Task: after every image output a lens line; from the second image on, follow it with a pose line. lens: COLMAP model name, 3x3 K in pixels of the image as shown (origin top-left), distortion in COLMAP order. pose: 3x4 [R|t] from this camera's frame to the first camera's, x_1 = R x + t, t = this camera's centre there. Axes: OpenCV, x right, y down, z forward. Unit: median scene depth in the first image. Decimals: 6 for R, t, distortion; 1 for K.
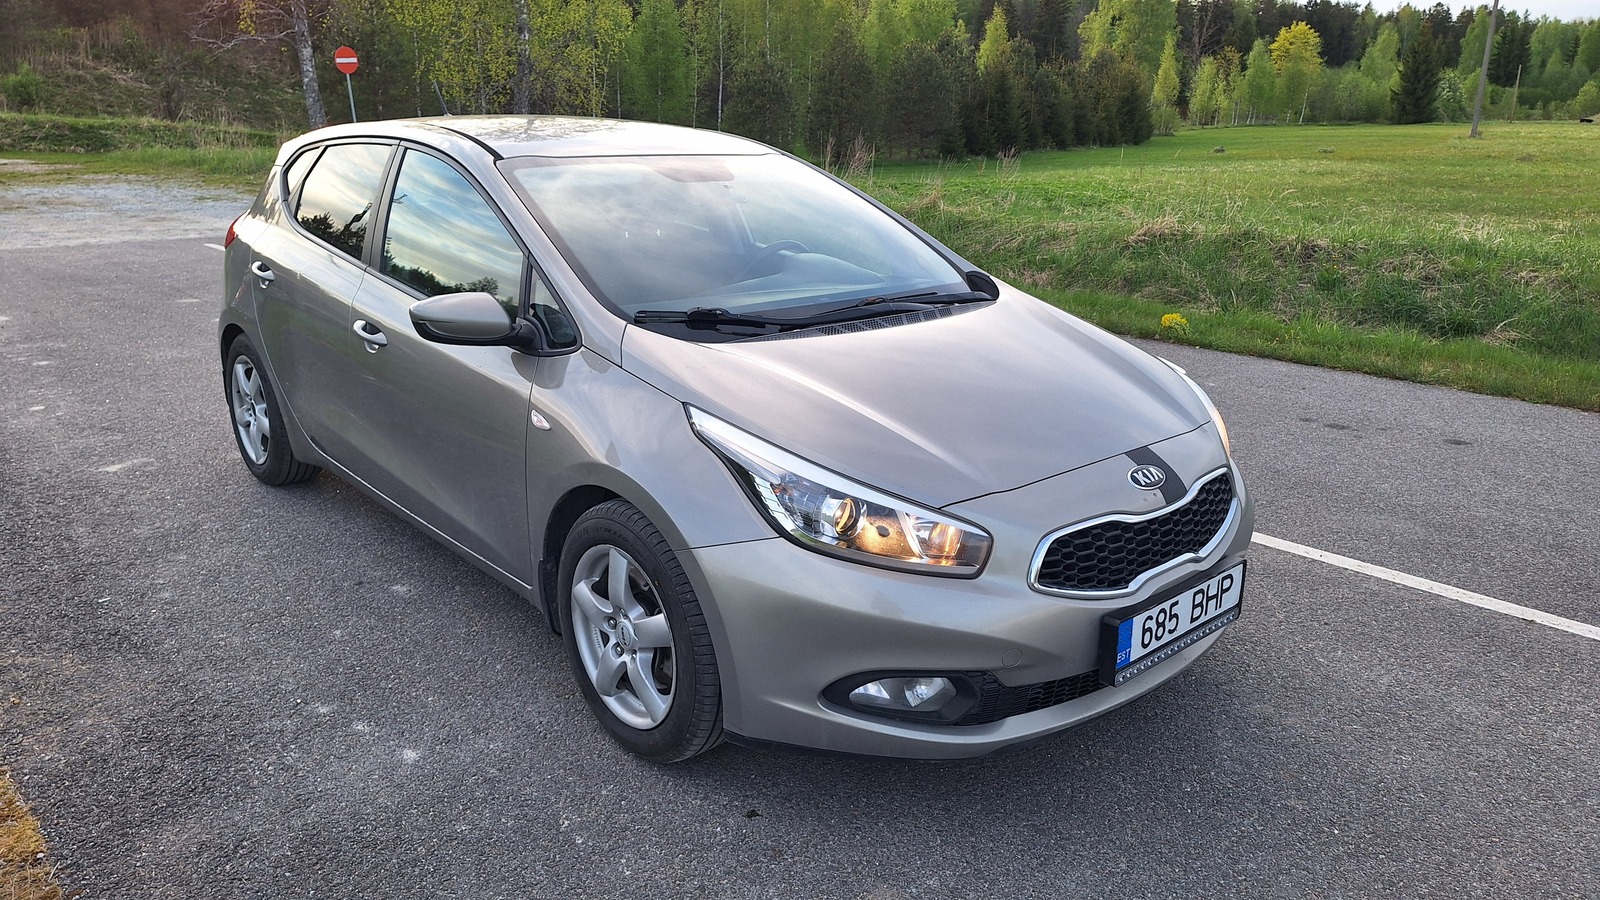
lens RADIAL K [[1155.2, 0, 834.2], [0, 1155.2, 422.2], [0, 0, 1]] dist [0.010318, -0.002856]
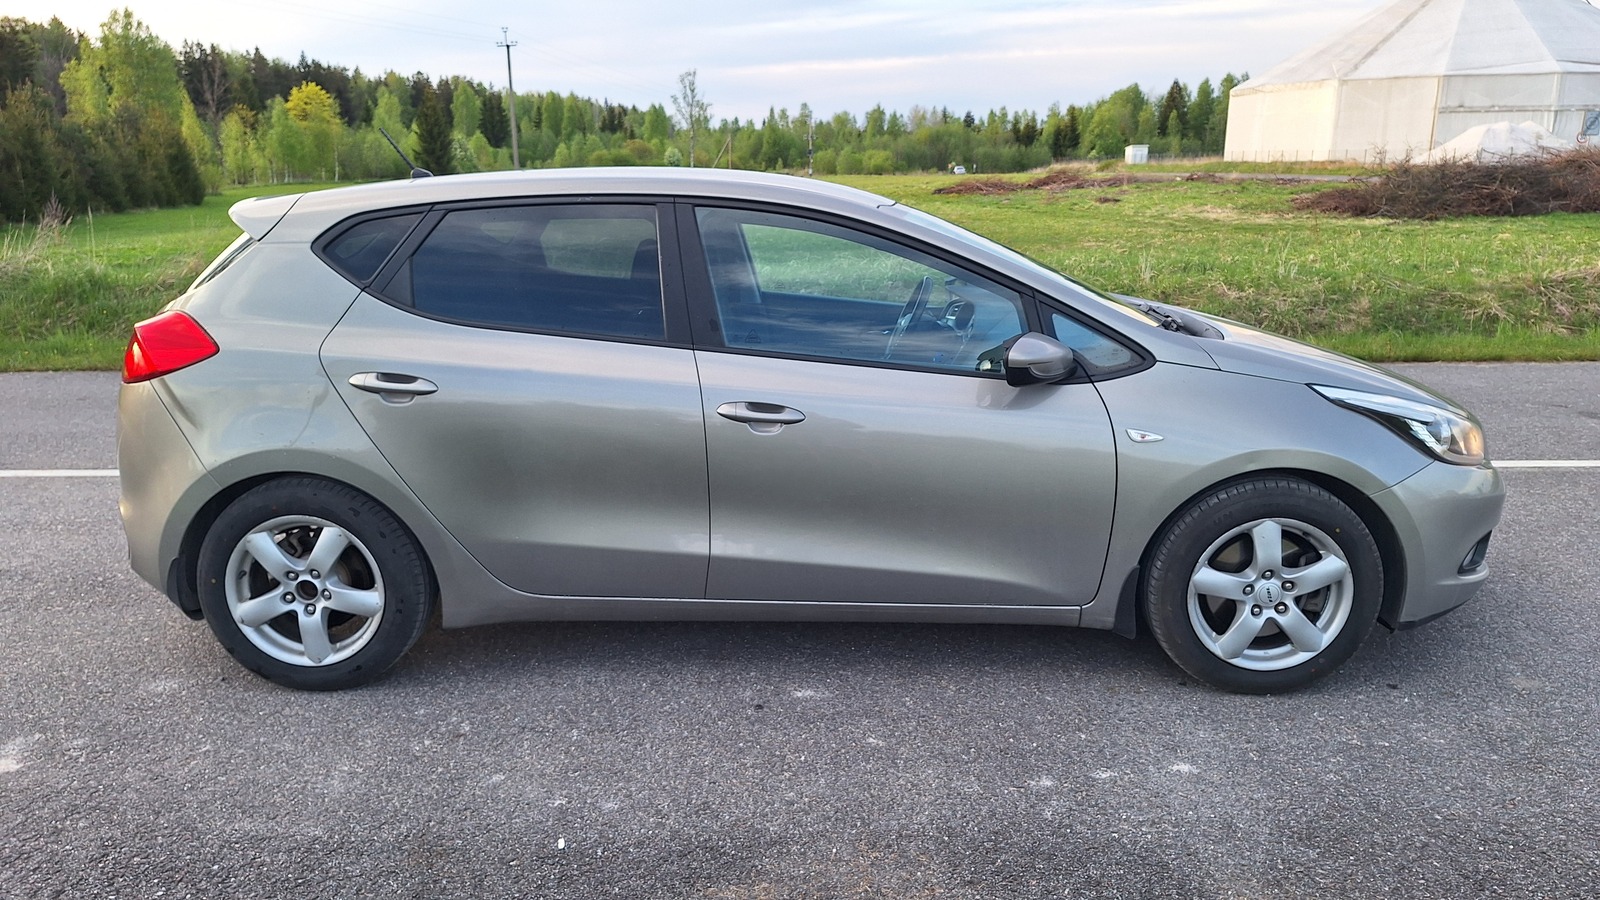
lens RADIAL K [[1108.0, 0, 792.5], [0, 1108.0, 451.5], [0, 0, 1]] dist [0.054573, -0.046194]
pose [[0.708498, -0.184529, 0.681161, -0.061564], [0.195598, 0.978742, 0.061698, -0.005626], [-0.678065, 0.089521, 0.729529, 0.024725]]
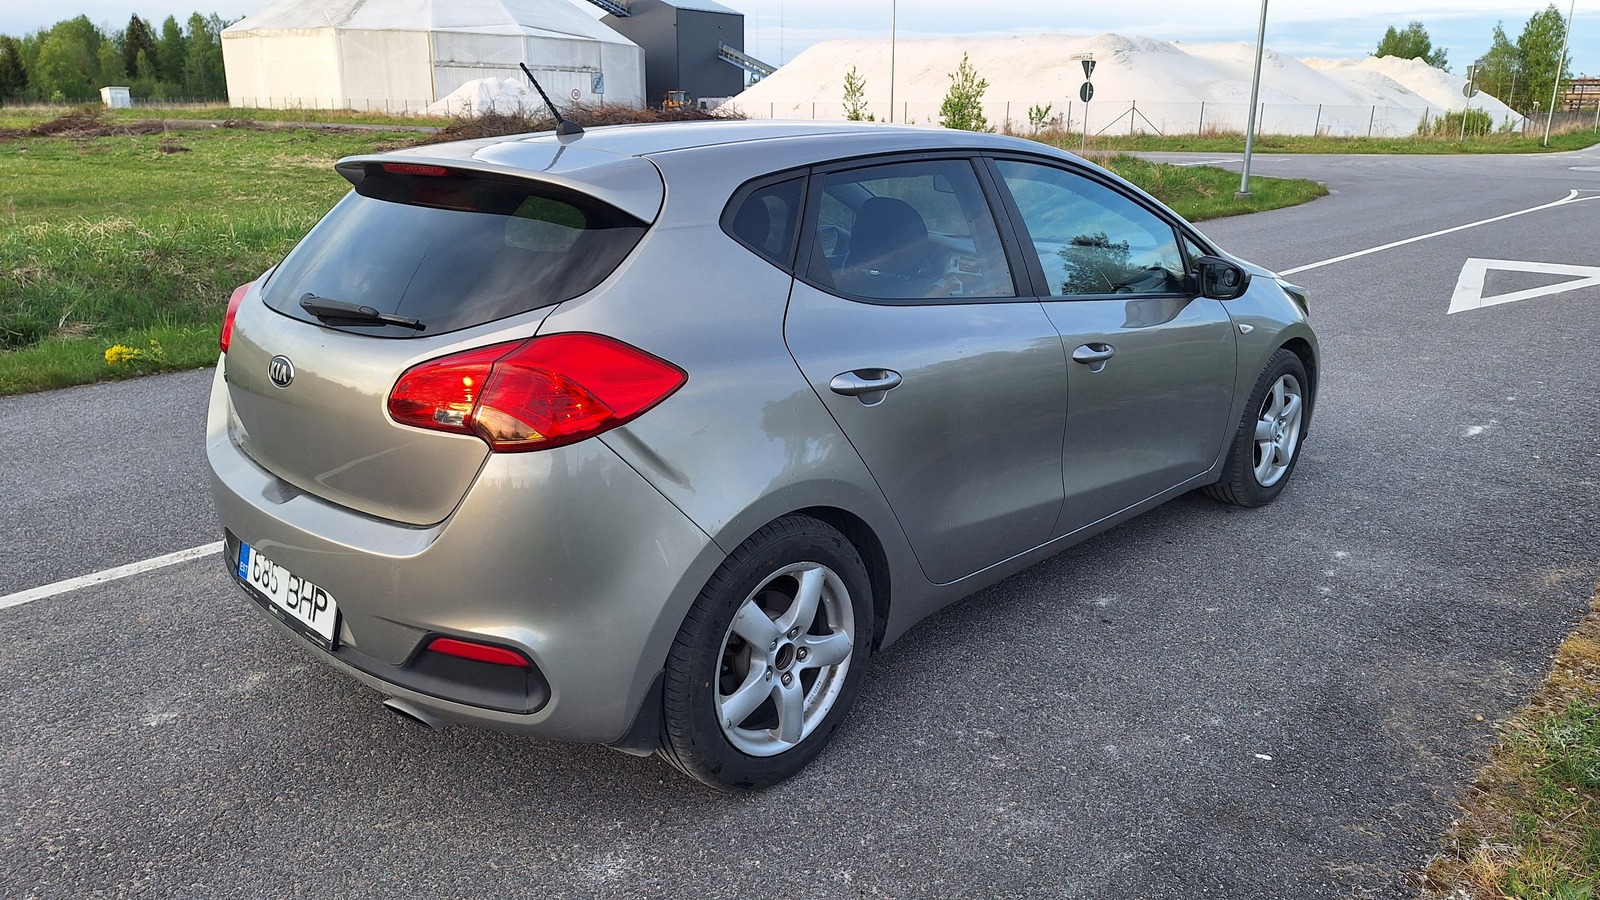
lens RADIAL K [[1108.0, 0, 792.5], [0, 1108.0, 451.5], [0, 0, 1]] dist [0.054573, -0.046194]
pose [[-0.023857, -0.296867, 0.954621, -0.081821], [0.262136, 0.919624, 0.292535, -0.020531], [-0.964736, 0.257220, 0.055880, 0.077378]]
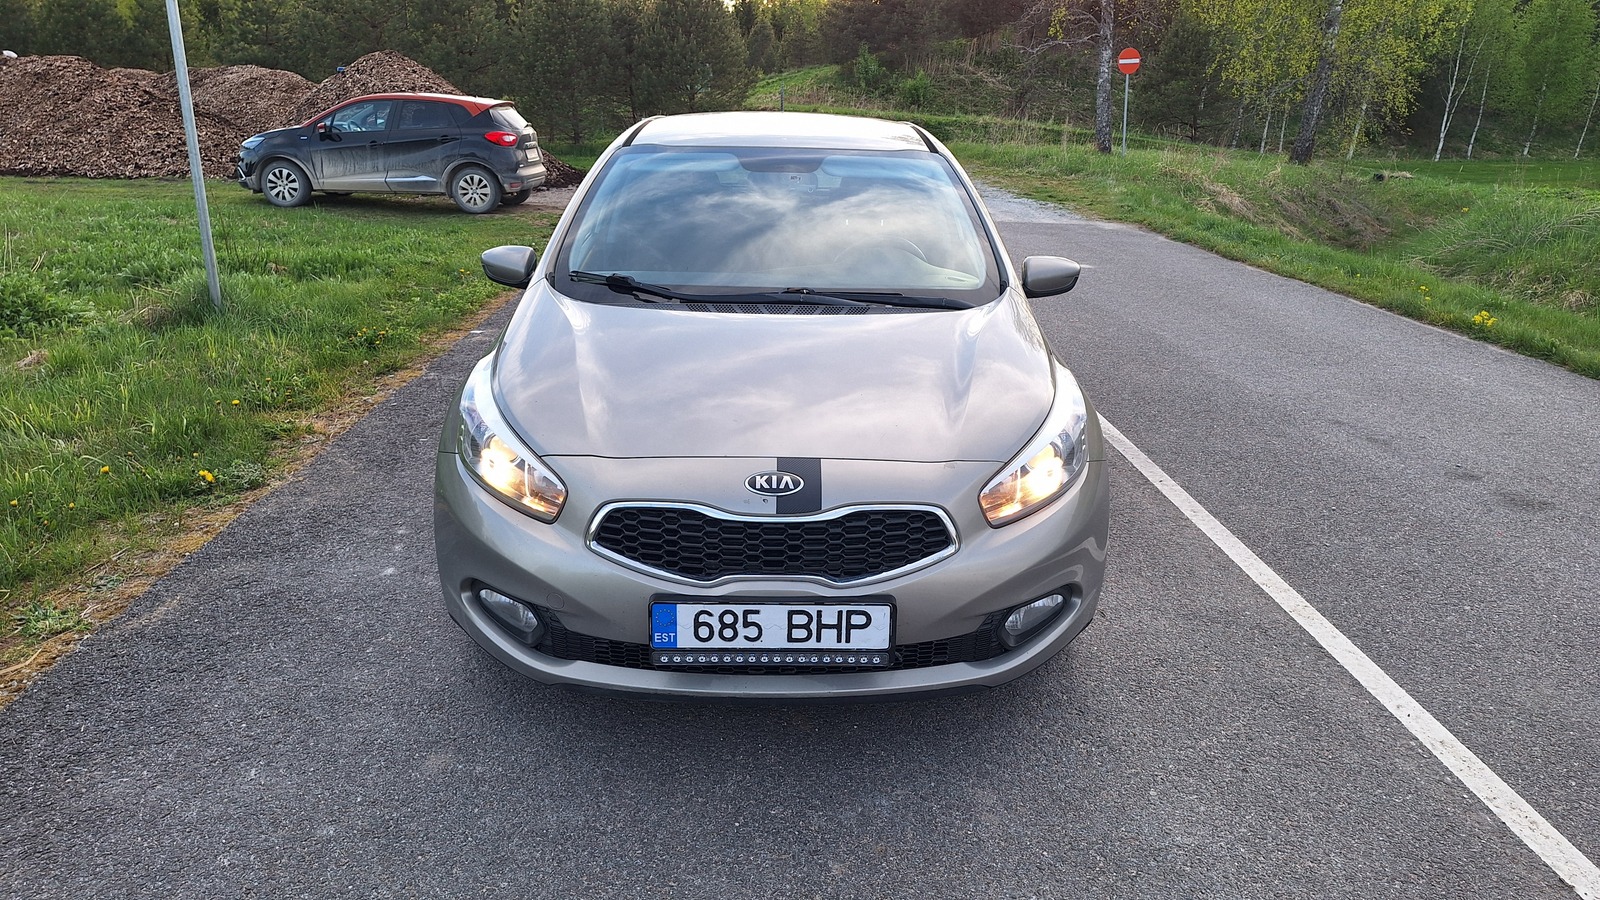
lens RADIAL K [[1144.5, 0, 800.0], [0, 1144.5, 450.0], [0, 0, 1]] dist [0.061518, -0.050261]
pose [[0.746097, 0.197707, -0.635807, 0.042324], [-0.183677, 0.978961, 0.088874, -0.003292], [0.640001, 0.050475, 0.766714, 0.012738]]
